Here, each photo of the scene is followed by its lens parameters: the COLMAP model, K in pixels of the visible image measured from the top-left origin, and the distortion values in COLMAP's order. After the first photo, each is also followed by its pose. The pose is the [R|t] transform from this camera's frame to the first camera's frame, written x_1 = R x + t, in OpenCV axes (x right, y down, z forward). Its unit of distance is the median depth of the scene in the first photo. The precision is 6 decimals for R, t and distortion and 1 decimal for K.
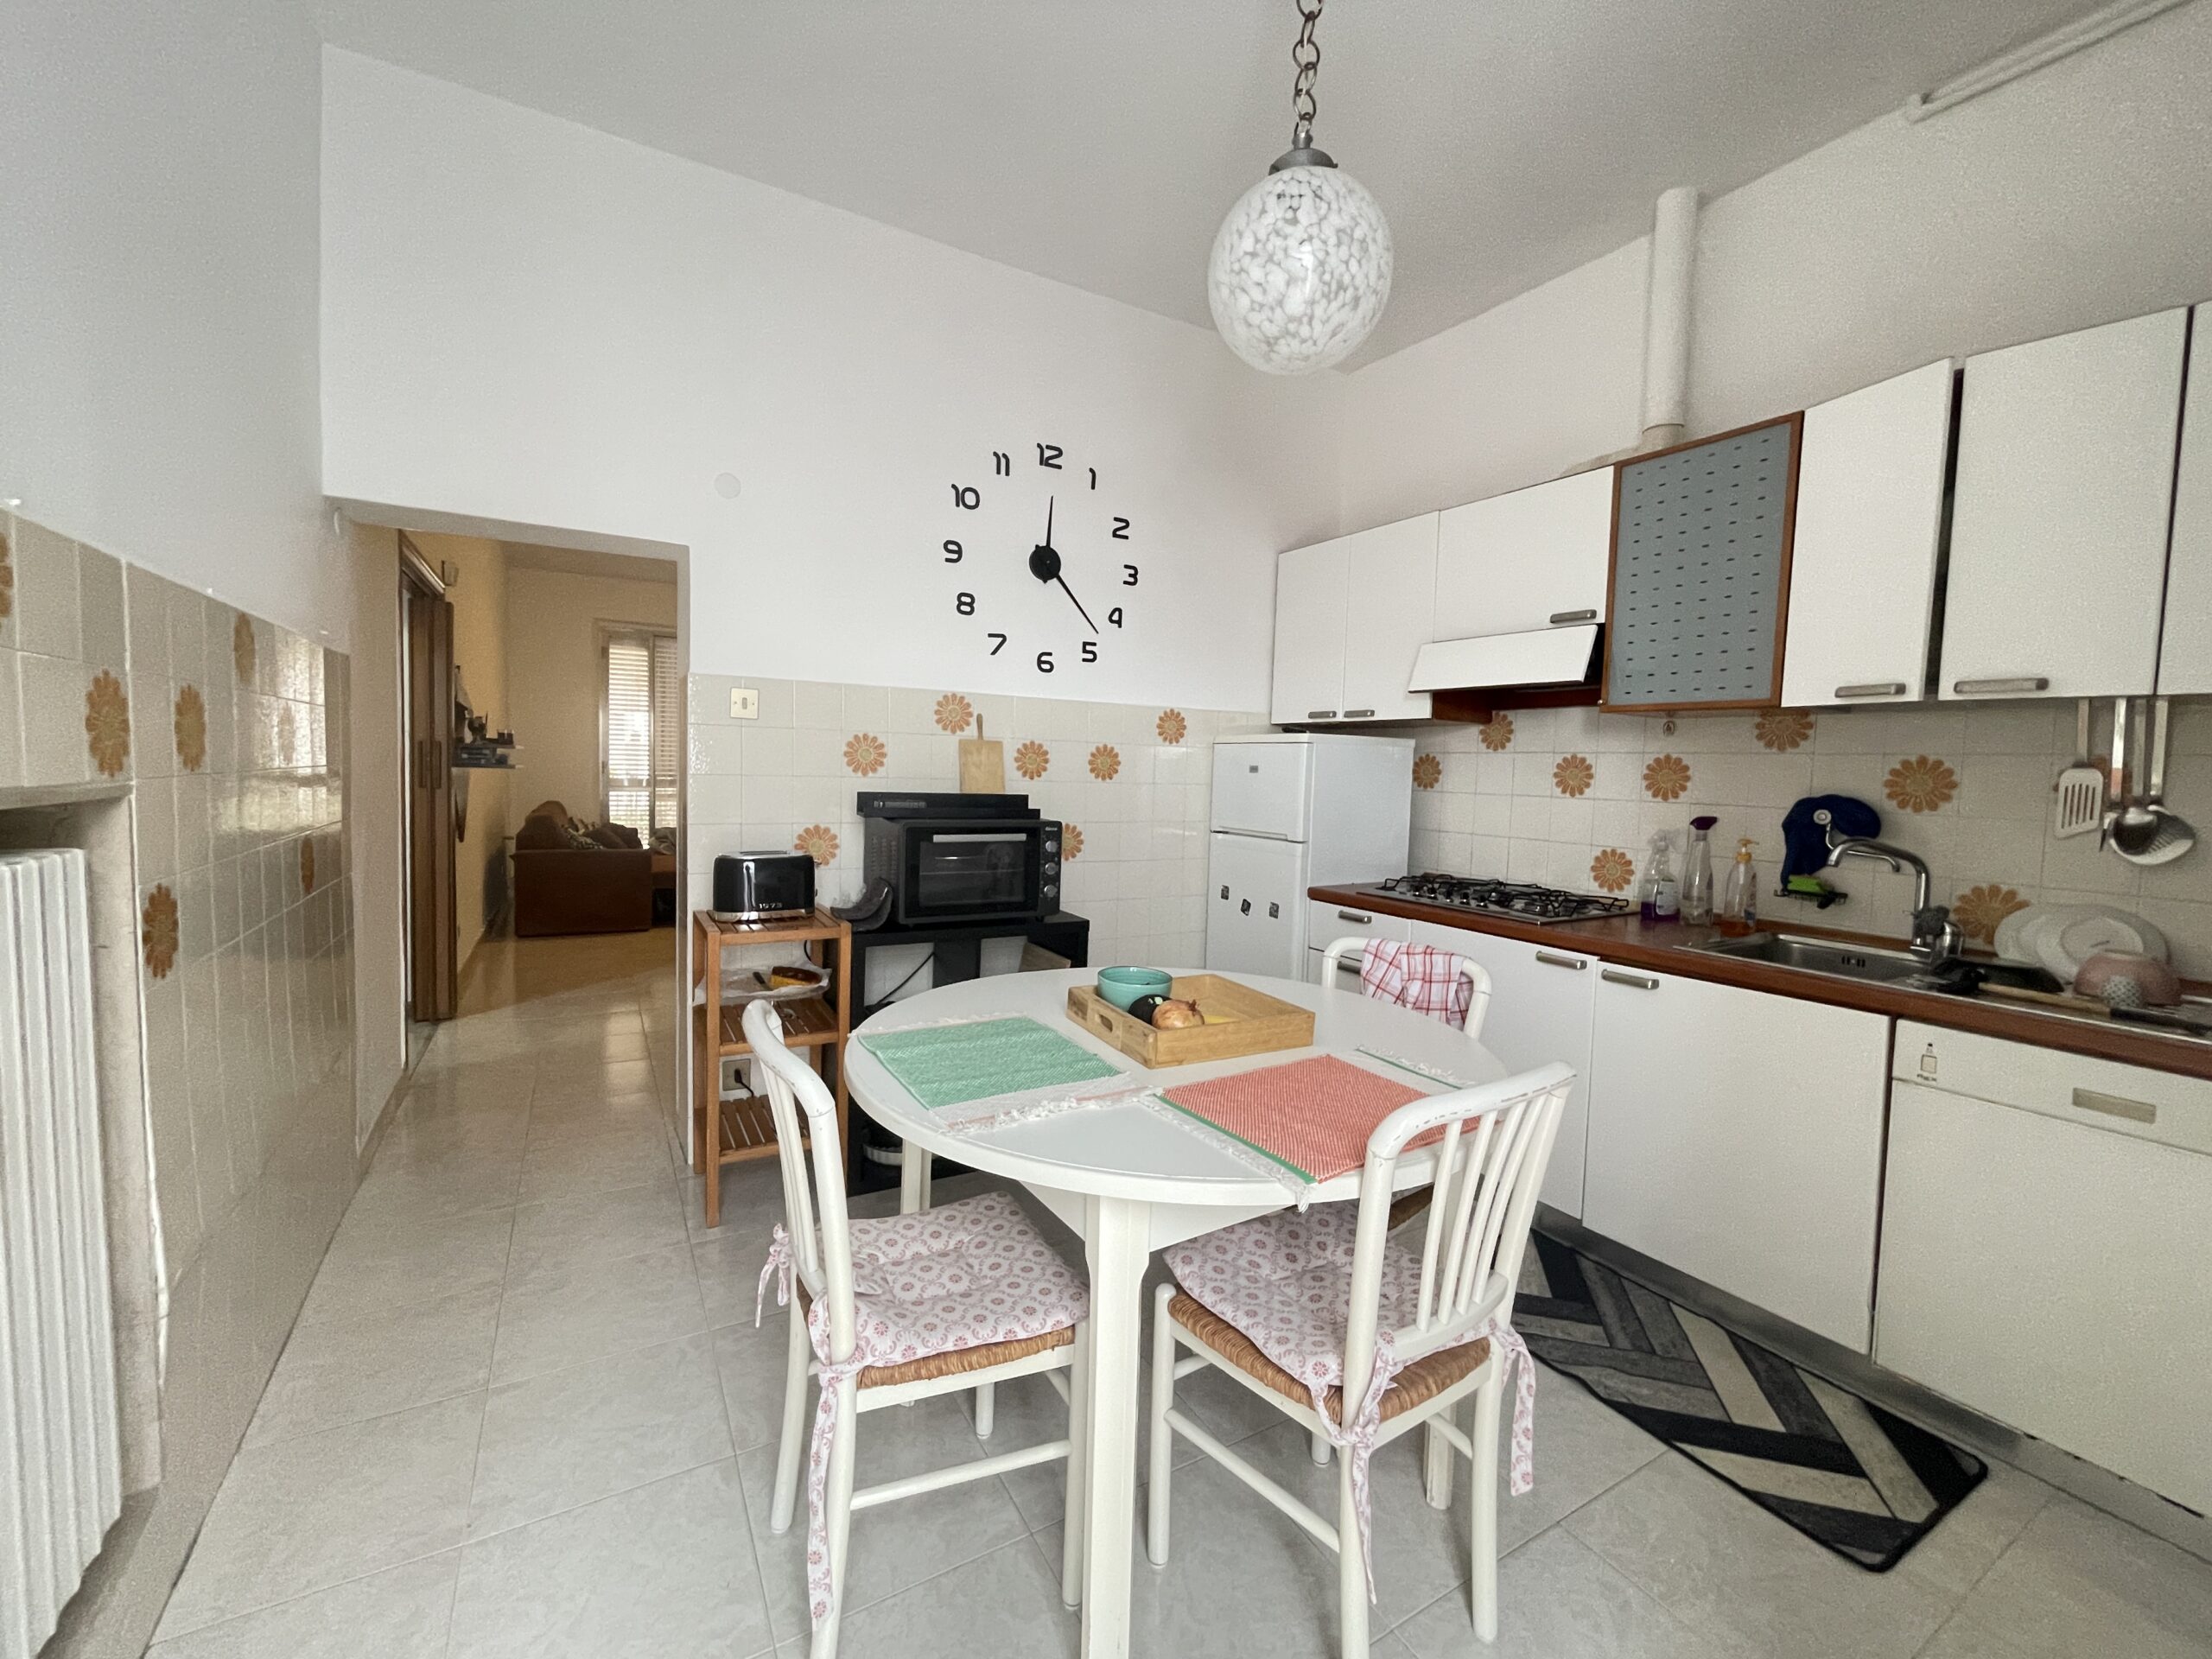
lens RADIAL K [[893.6, 0, 1106.0], [0, 893.6, 829.5], [0, 0, 1]] dist [-0.000964, -0.000050]
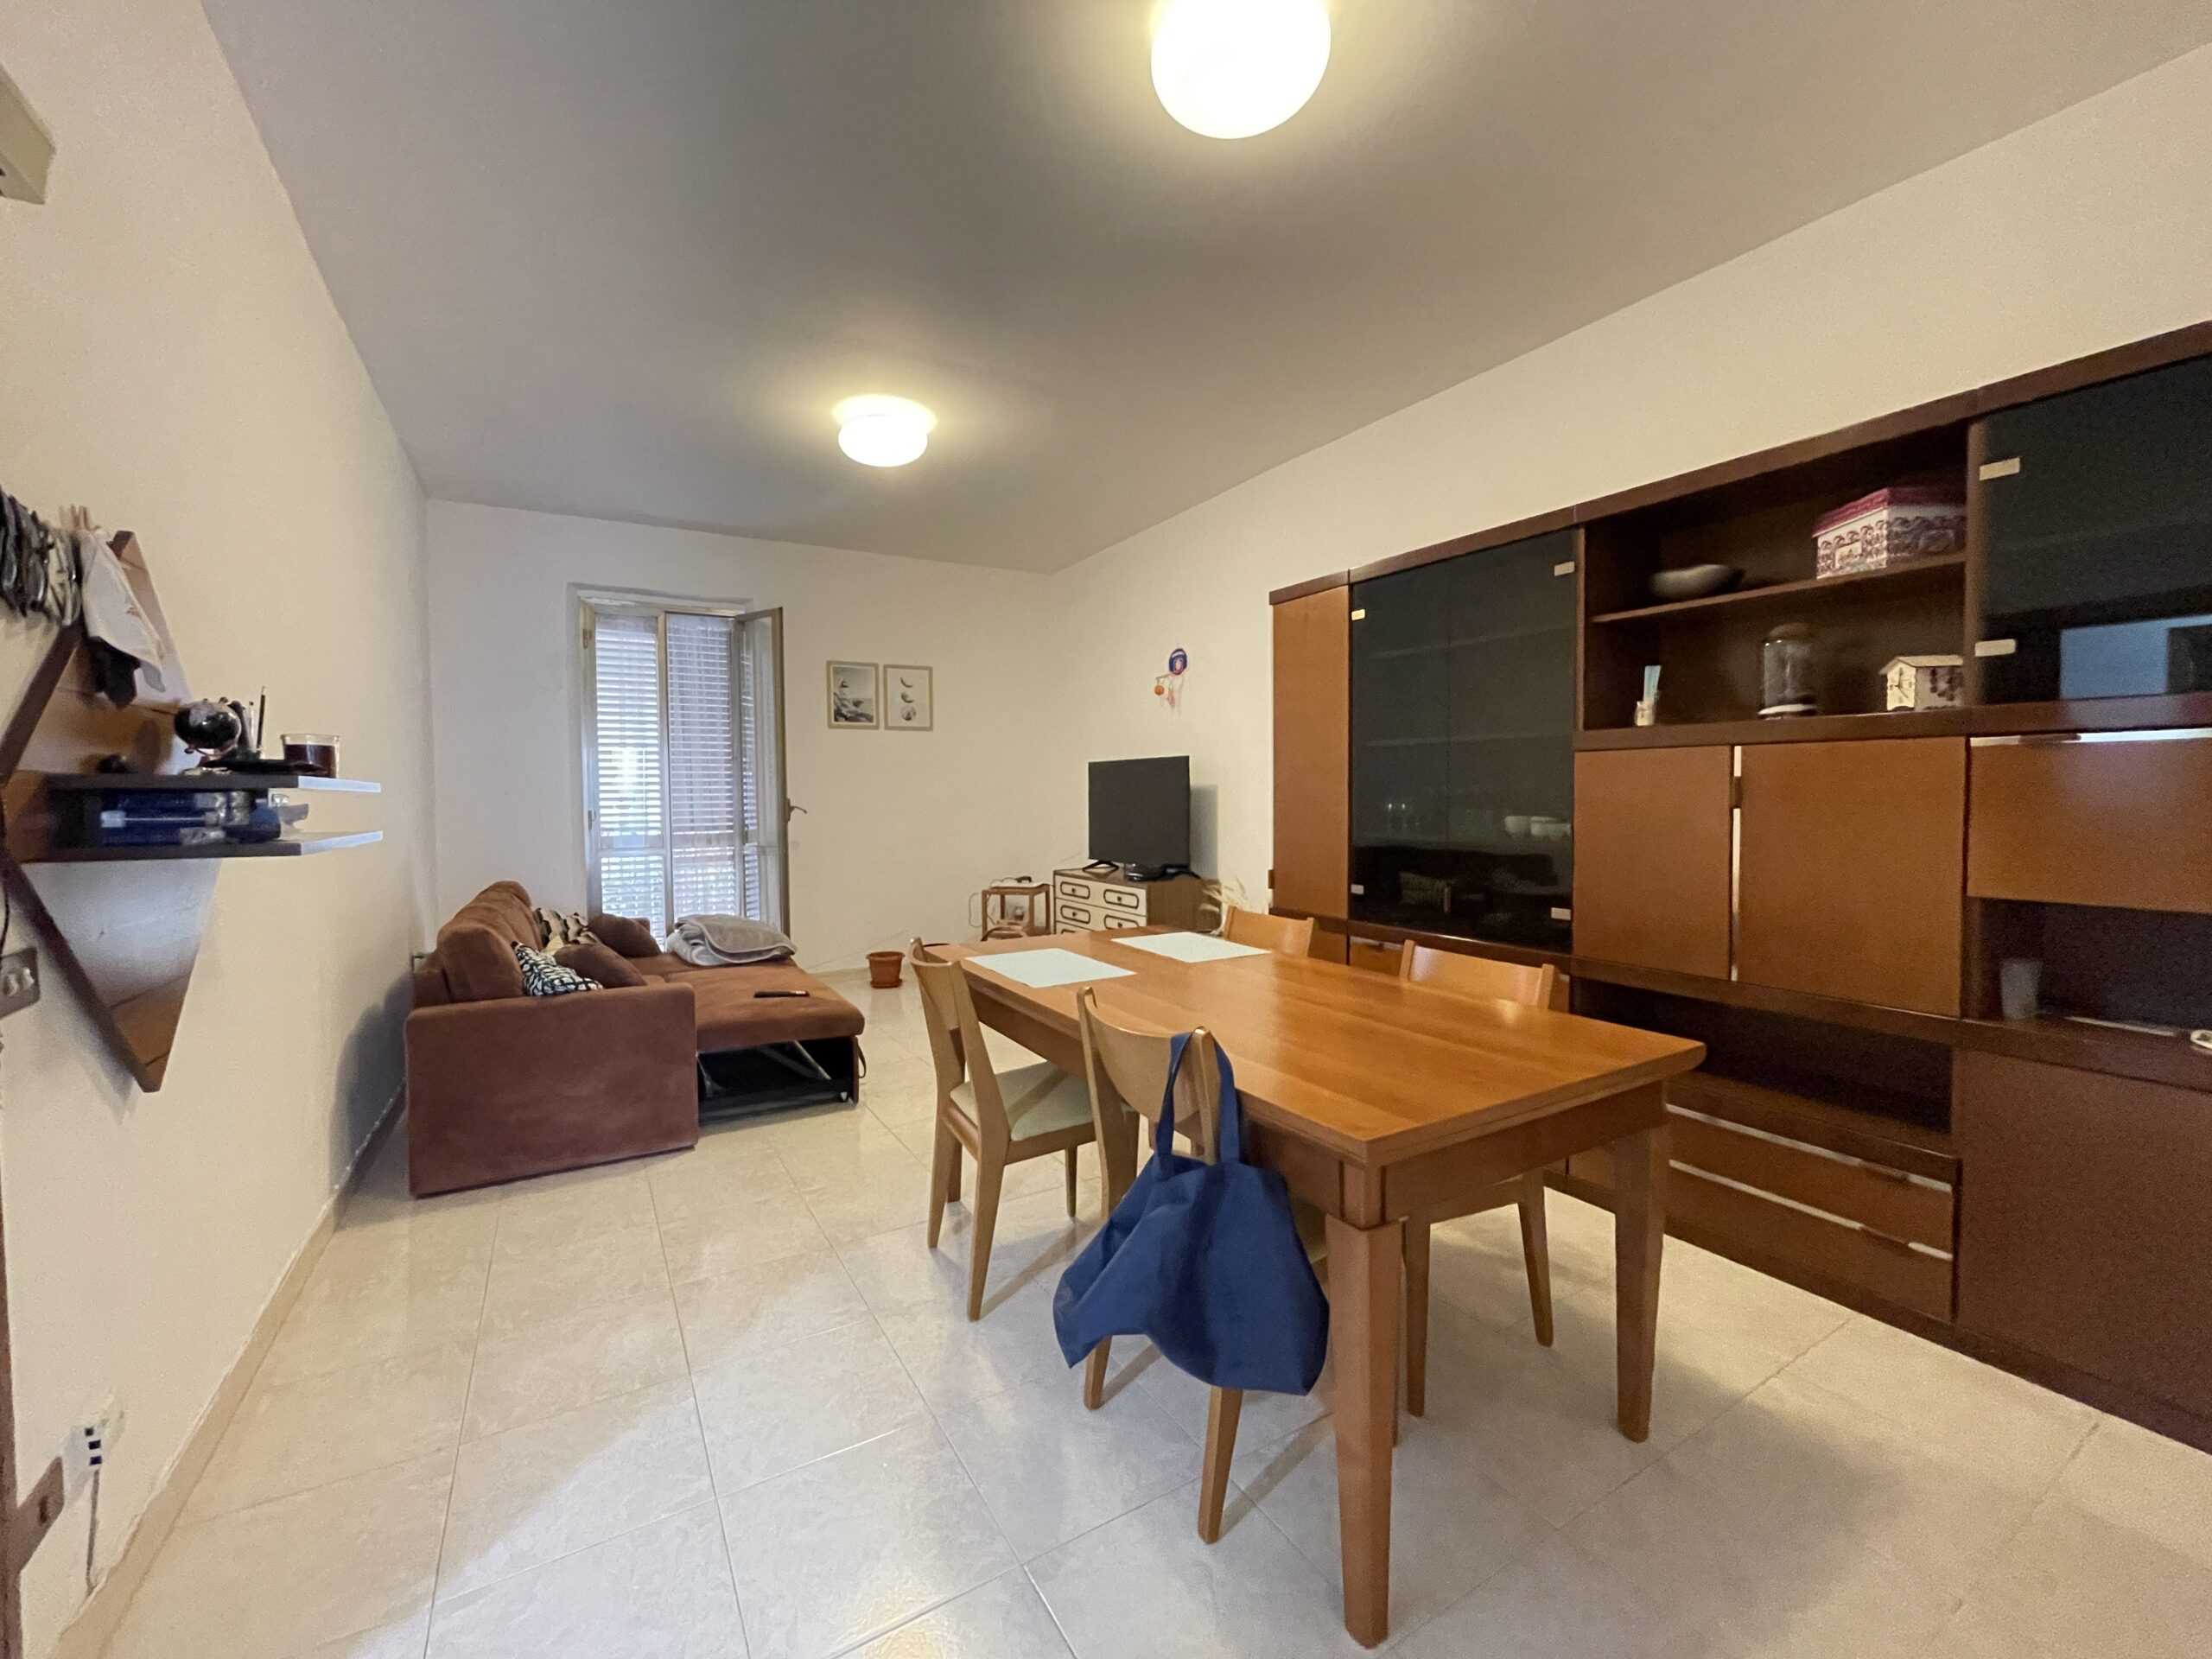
lens RADIAL K [[904.8, 0, 1095.0], [0, 904.8, 820.1], [0, 0, 1]] dist [0.000470, 0.000061]
pose [[0.999381, -0.032914, 0.012447, -0.215893], [0.033377, 0.998682, -0.038979, -0.032320], [-0.011148, 0.039370, 0.999163, 0.361896]]
